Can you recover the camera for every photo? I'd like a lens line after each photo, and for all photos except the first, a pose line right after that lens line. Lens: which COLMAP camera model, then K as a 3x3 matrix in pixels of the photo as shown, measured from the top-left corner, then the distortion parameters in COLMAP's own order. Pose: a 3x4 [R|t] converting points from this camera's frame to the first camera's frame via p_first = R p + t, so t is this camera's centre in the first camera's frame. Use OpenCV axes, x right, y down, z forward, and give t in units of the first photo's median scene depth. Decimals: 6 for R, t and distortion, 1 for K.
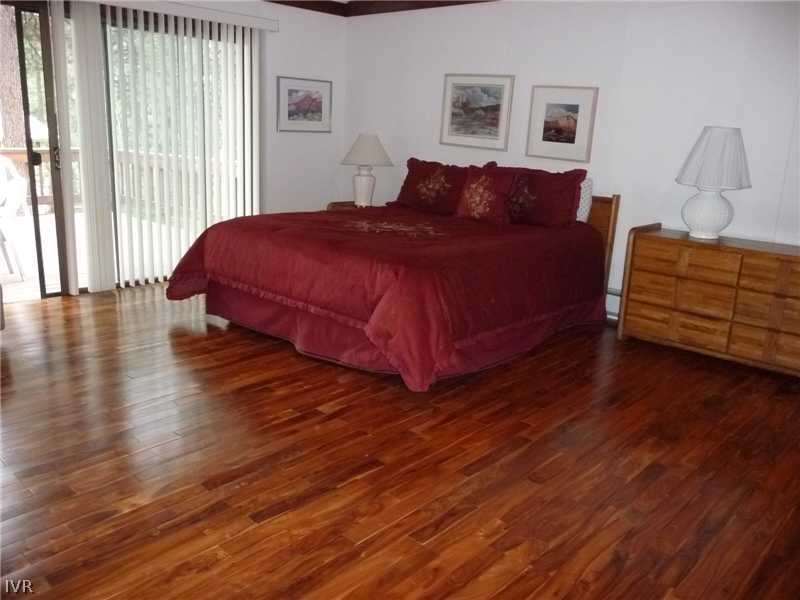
lens RADIAL K [[669.4, 0, 400.0], [0, 669.4, 300.0], [0, 0, 1]] dist [-0.041680, 0.030088]
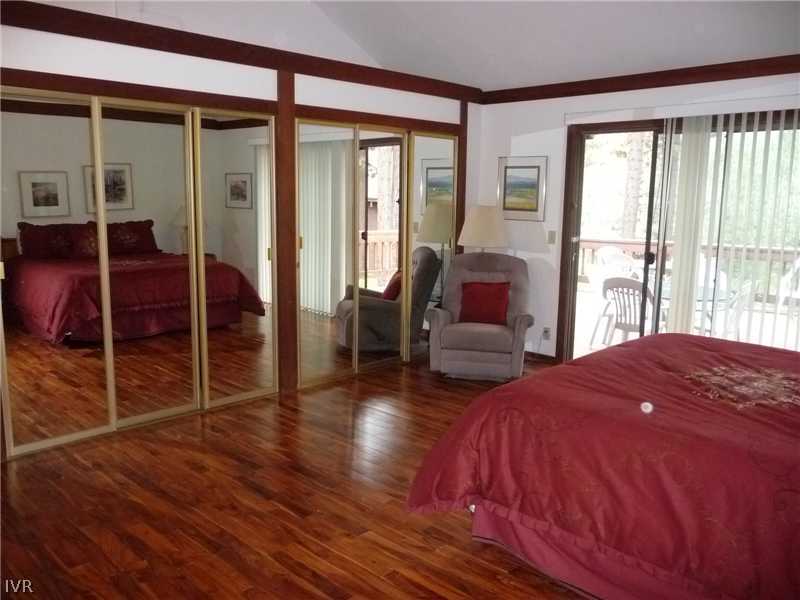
lens RADIAL K [[669.4, 0, 400.0], [0, 669.4, 300.0], [0, 0, 1]] dist [-0.041680, 0.030088]
pose [[-0.012577, 0.101646, -0.994741, 0.985226], [-0.294451, 0.950332, 0.100831, -0.236053], [0.955584, 0.294171, 0.017978, 1.013850]]
